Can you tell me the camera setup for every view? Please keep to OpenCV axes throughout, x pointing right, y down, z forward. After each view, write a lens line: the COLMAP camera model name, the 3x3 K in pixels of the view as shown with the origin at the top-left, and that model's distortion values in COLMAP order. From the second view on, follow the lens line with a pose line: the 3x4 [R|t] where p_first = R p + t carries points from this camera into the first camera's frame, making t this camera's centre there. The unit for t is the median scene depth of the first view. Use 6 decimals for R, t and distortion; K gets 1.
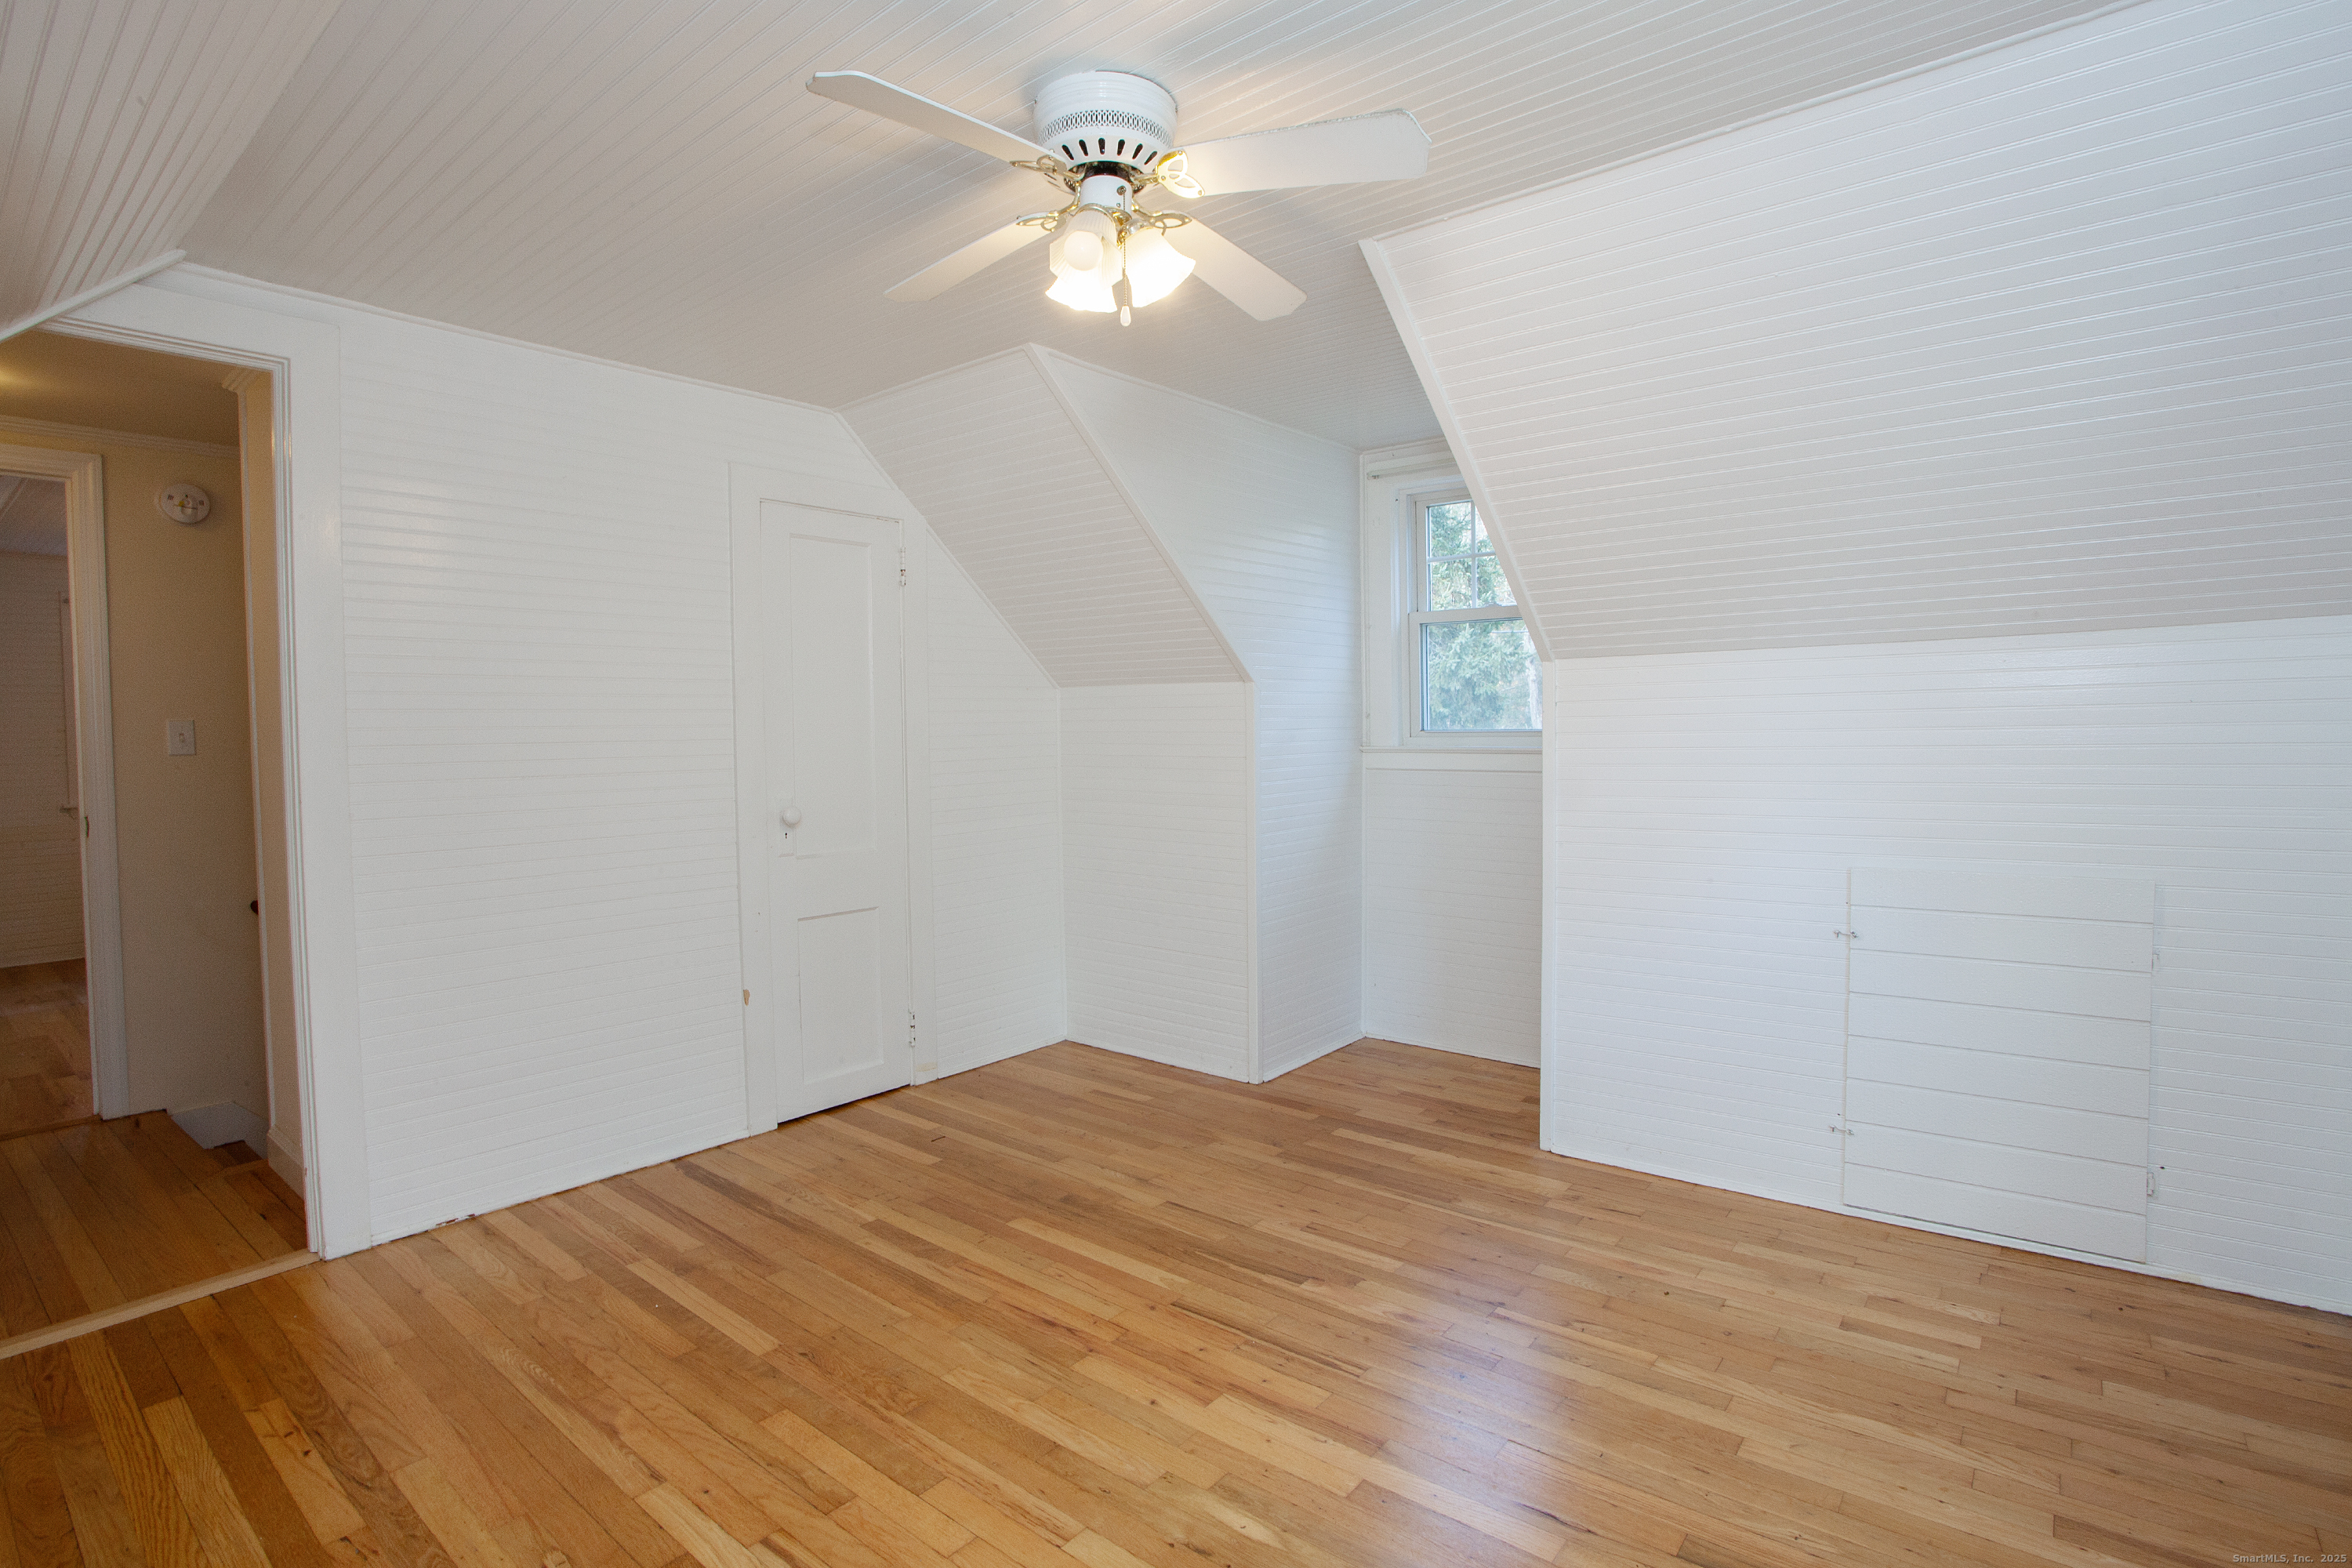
lens RADIAL K [[1149.8, 0, 1179.7], [0, 1149.8, 770.9], [0, 0, 1]] dist [-0.092649, 0.033358]
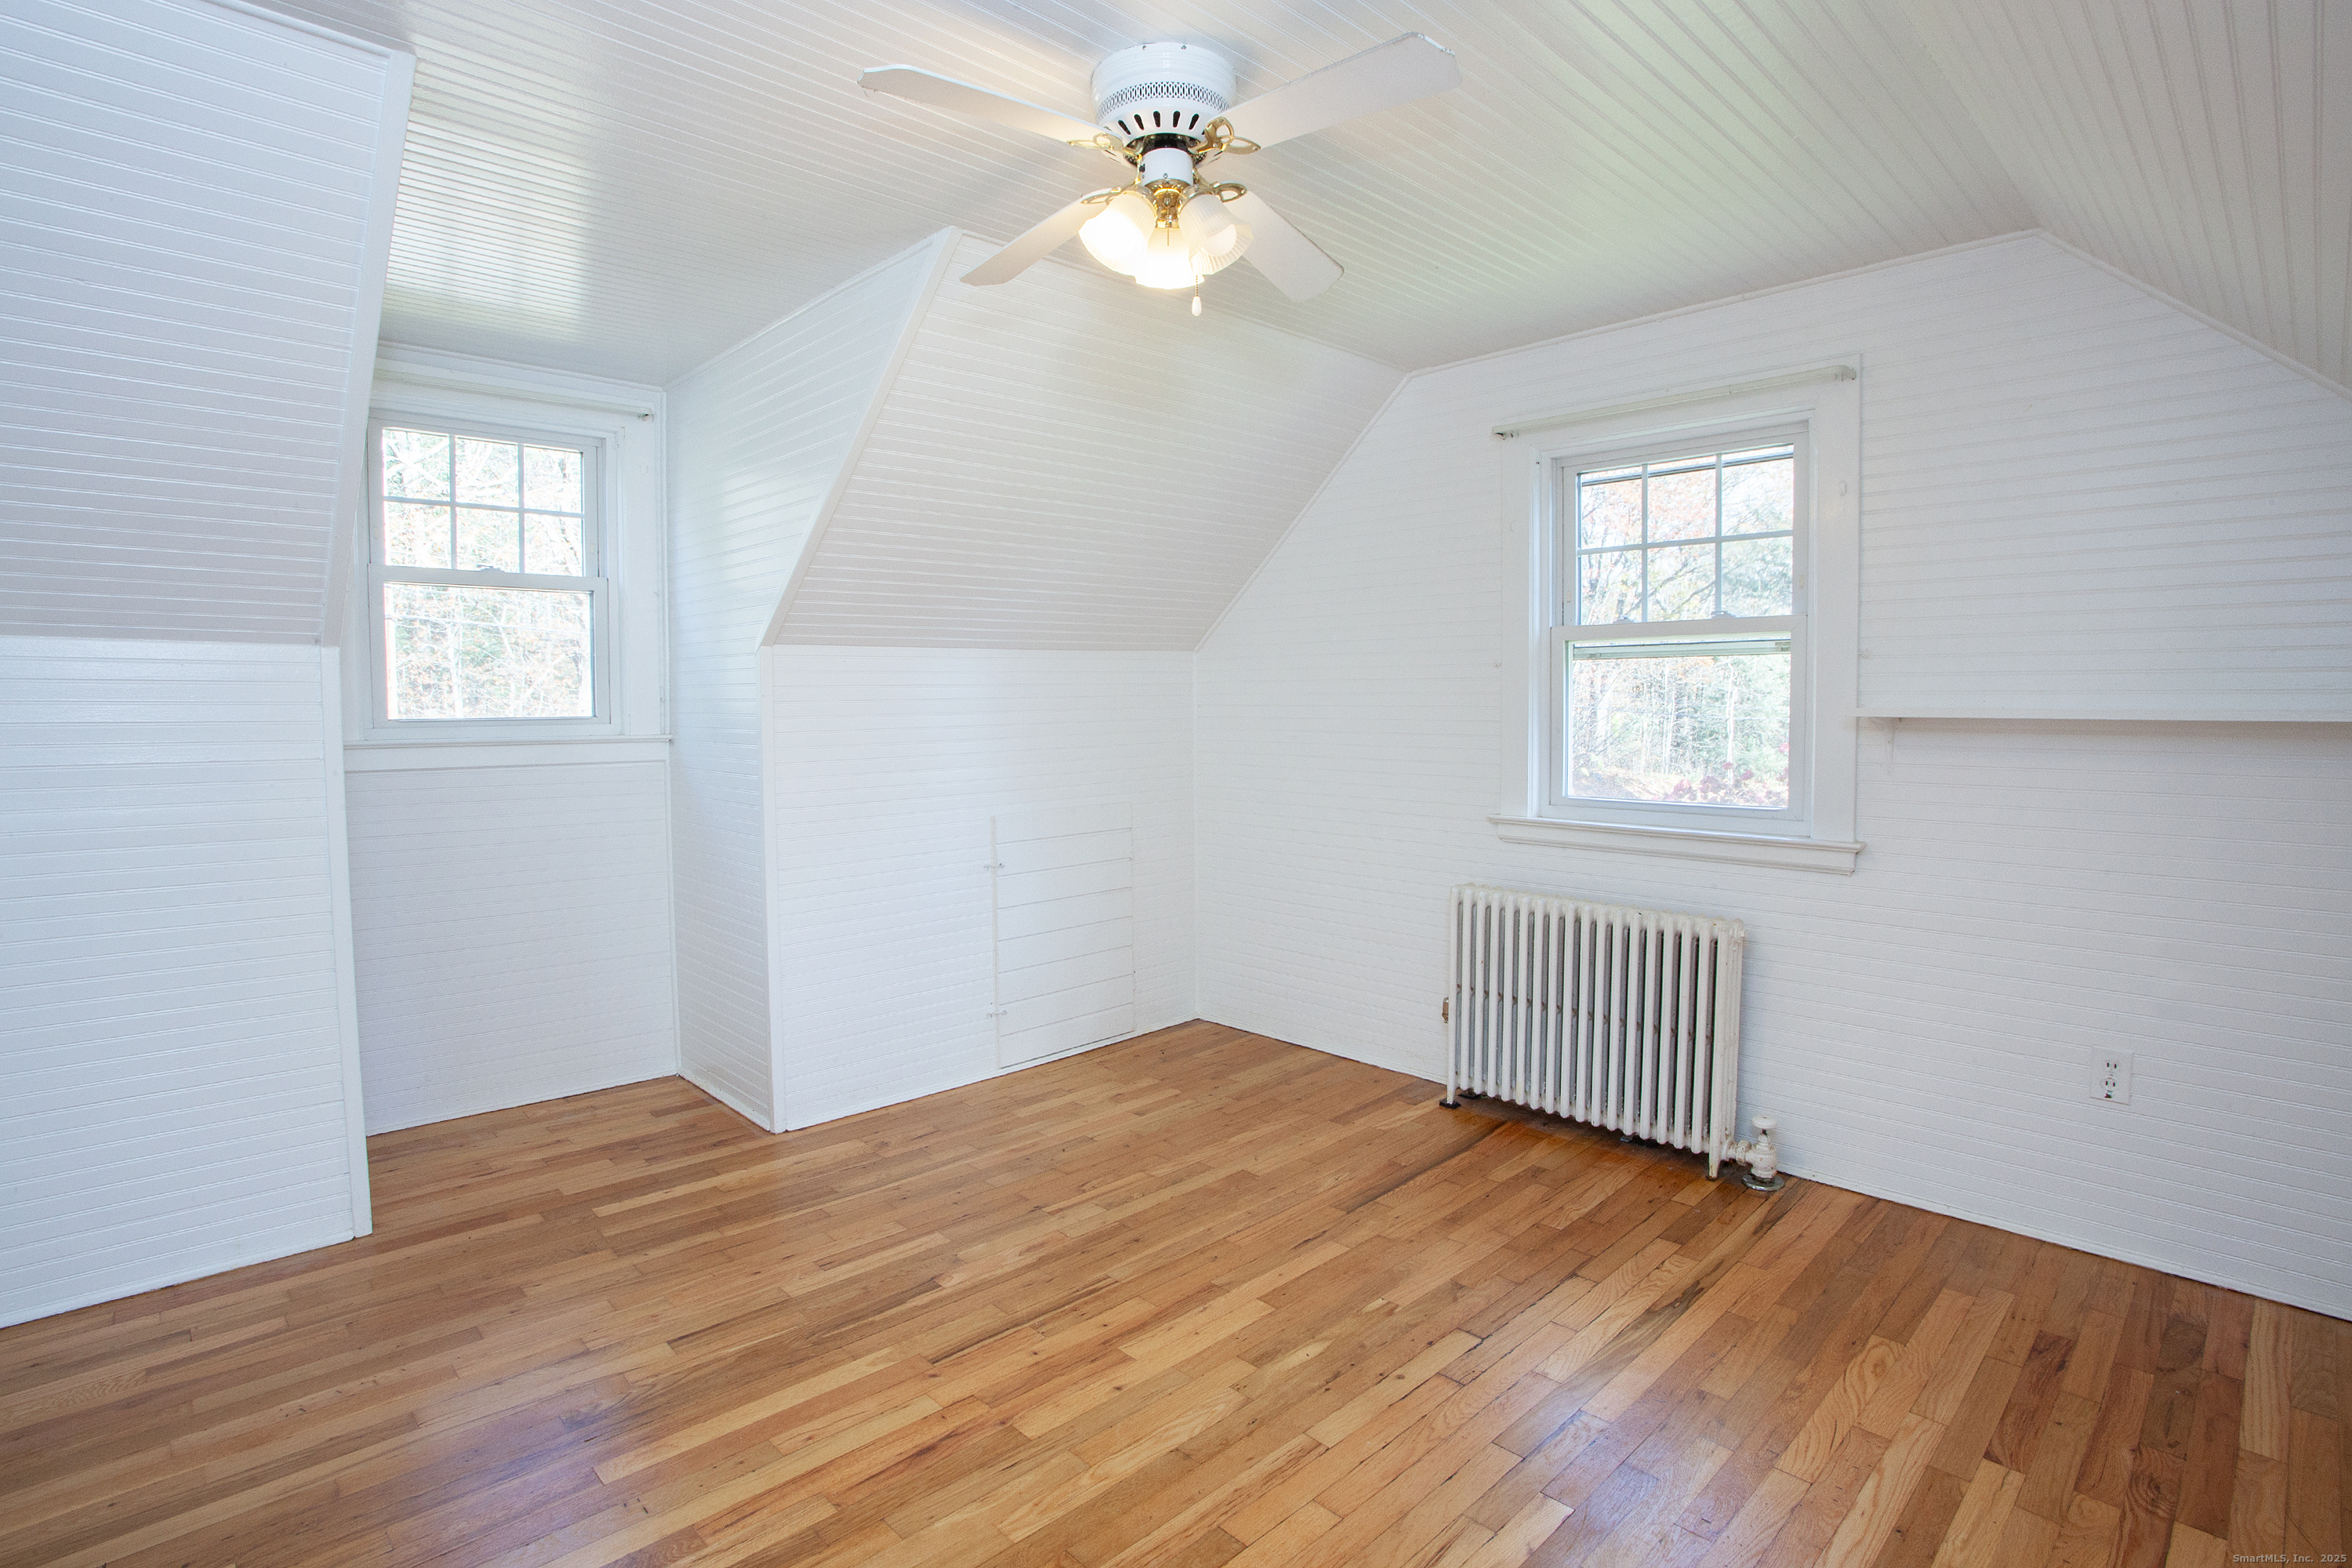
lens RADIAL K [[1149.8, 0, 1179.7], [0, 1149.8, 770.9], [0, 0, 1]] dist [-0.092649, 0.033358]
pose [[0.125216, -0.046988, 0.991016, -0.770282], [0.043981, 0.998159, 0.041770, -0.017076], [-0.991154, 0.038356, 0.127052, 0.630427]]
